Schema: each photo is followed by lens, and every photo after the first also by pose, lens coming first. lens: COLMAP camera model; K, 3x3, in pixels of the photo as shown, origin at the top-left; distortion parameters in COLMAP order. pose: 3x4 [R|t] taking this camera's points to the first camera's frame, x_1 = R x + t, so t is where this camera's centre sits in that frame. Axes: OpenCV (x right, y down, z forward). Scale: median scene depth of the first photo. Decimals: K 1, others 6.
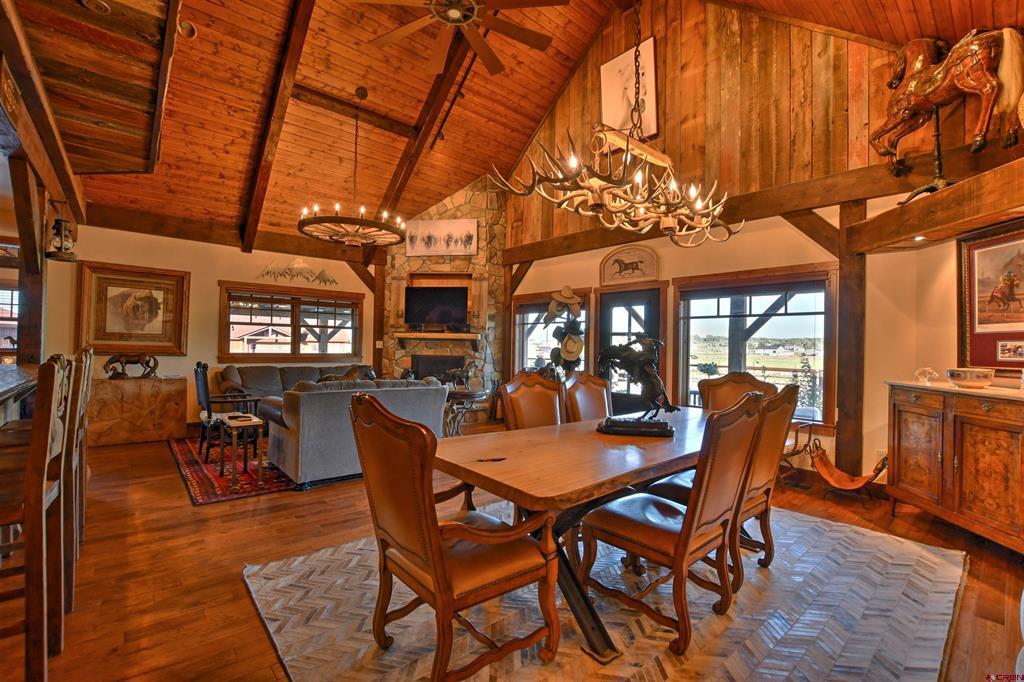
lens RADIAL K [[452.3, 0, 510.4], [0, 452.3, 342.6], [0, 0, 1]] dist [-0.035635, 0.006058]
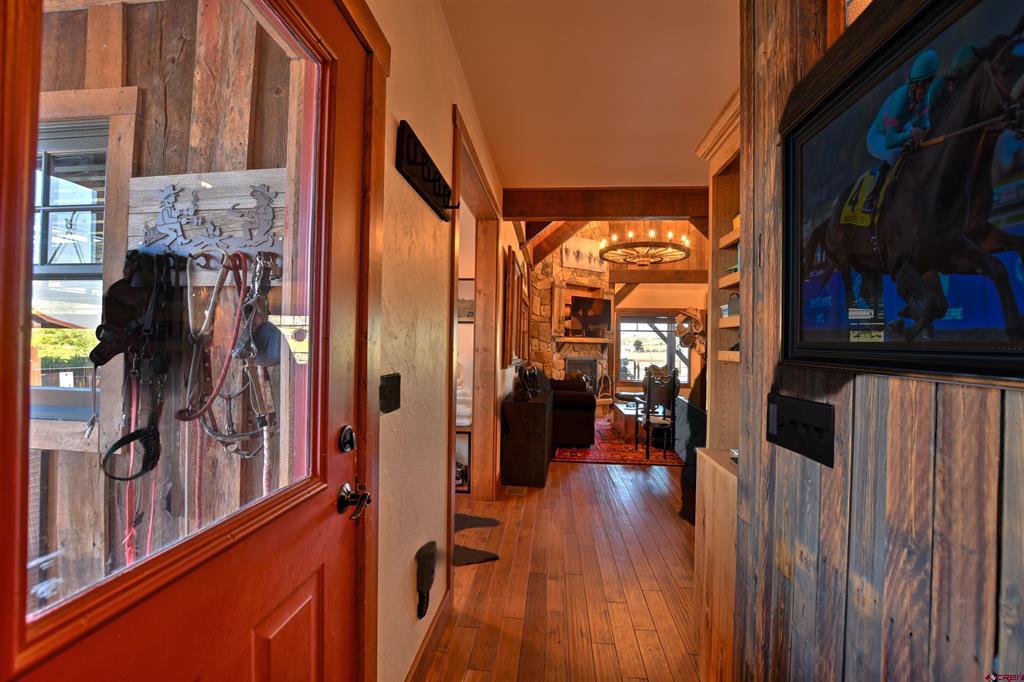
lens RADIAL K [[452.3, 0, 513.8], [0, 452.3, 344.4], [0, 0, 1]] dist [-0.035635, 0.006058]
pose [[0.719389, -0.003268, 0.694600, -1.375663], [-0.005926, 0.999924, 0.010842, -0.019532], [-0.694582, -0.011916, 0.719315, 0.384076]]
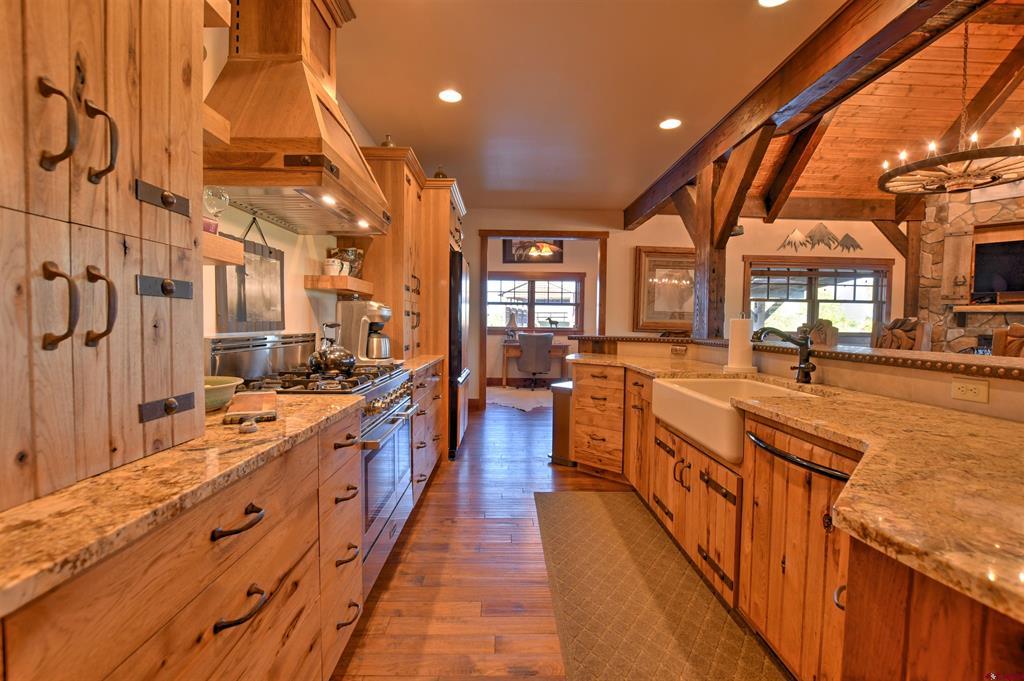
lens RADIAL K [[452.3, 0, 511.5], [0, 452.3, 340.9], [0, 0, 1]] dist [-0.035635, 0.006058]
pose [[0.767531, 0.013576, -0.640868, -0.447028], [0.008086, 0.999491, 0.030857, 0.011515], [0.640961, -0.028866, 0.767030, -0.069954]]
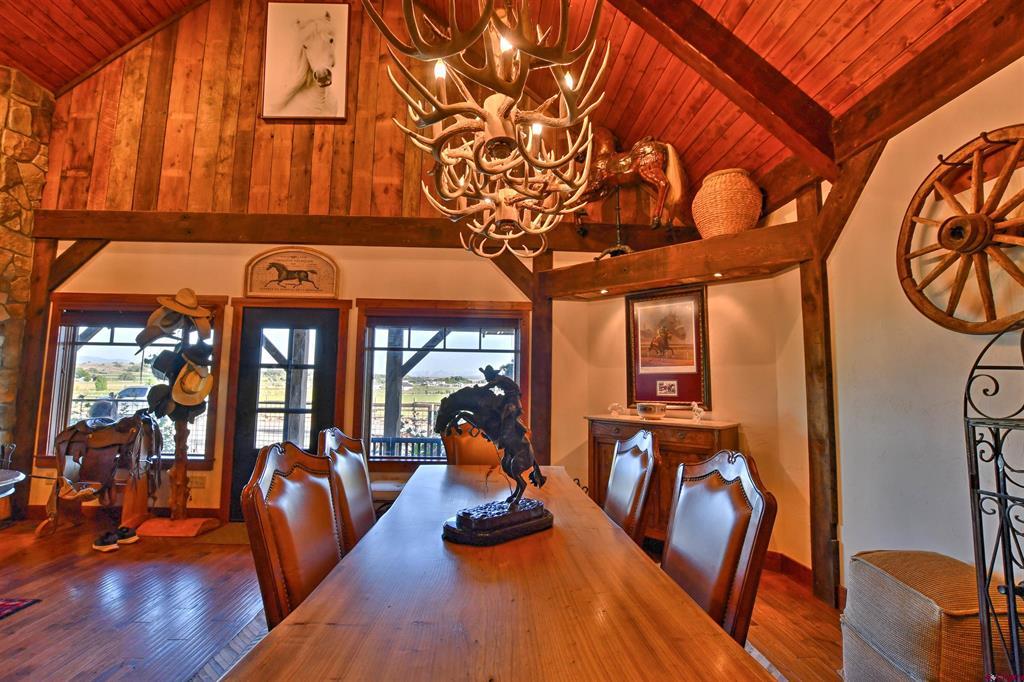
lens RADIAL K [[452.3, 0, 511.1], [0, 452.3, 343.8], [0, 0, 1]] dist [-0.035635, 0.006058]
pose [[0.614961, 0.065041, 0.785870, -0.089801], [-0.008833, 0.997098, -0.075611, -0.003438], [-0.788508, 0.039556, 0.613752, 0.267446]]
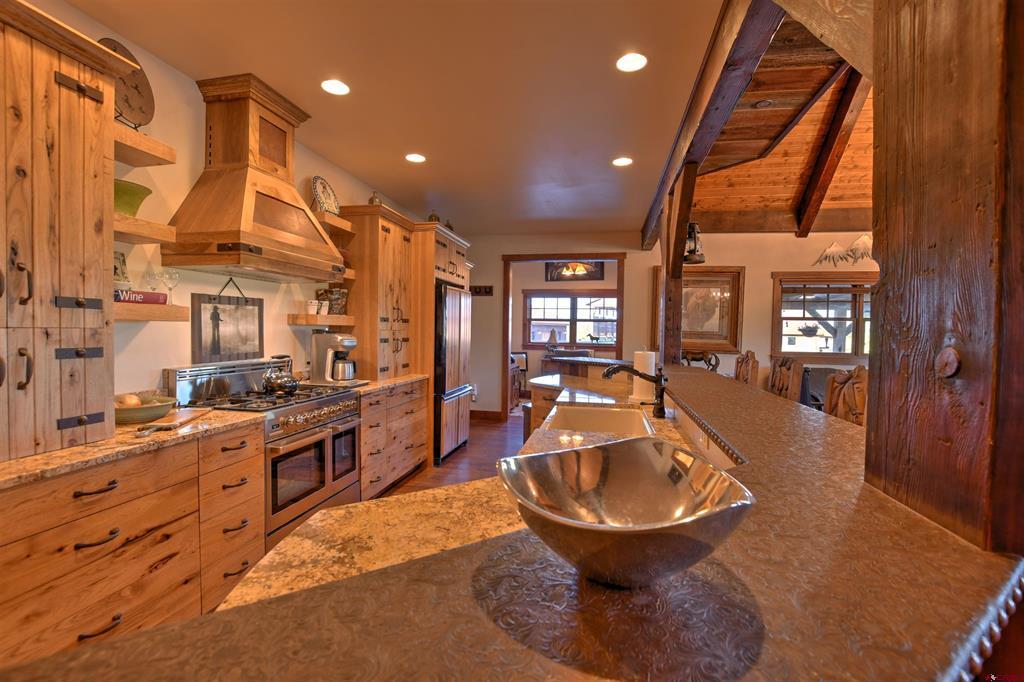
lens RADIAL K [[452.3, 0, 510.9], [0, 452.3, 341.9], [0, 0, 1]] dist [-0.035635, 0.006058]
pose [[0.606634, 0.010060, -0.794918, -0.267413], [0.002946, 0.999885, 0.014902, -0.012933], [0.794976, -0.011382, 0.606534, 0.017646]]
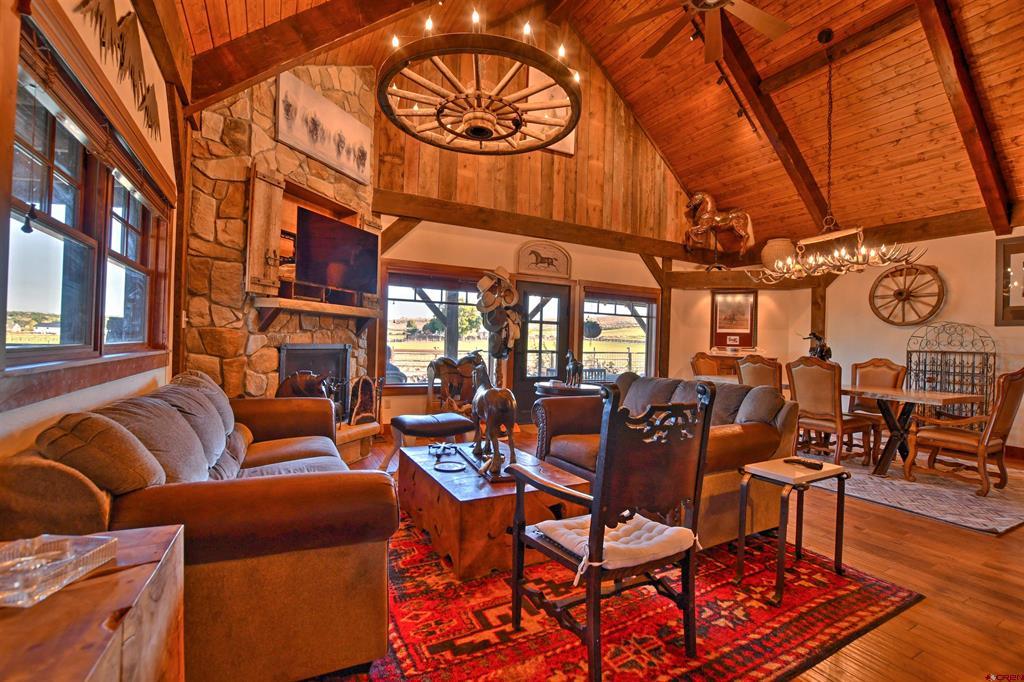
lens RADIAL K [[452.3, 0, 509.9], [0, 452.3, 344.0], [0, 0, 1]] dist [-0.035635, 0.006058]
pose [[0.221996, -0.014936, 0.974933, -0.825378], [-0.030819, 0.999276, 0.022327, 0.011382], [-0.974560, -0.035003, 0.221375, 0.830251]]
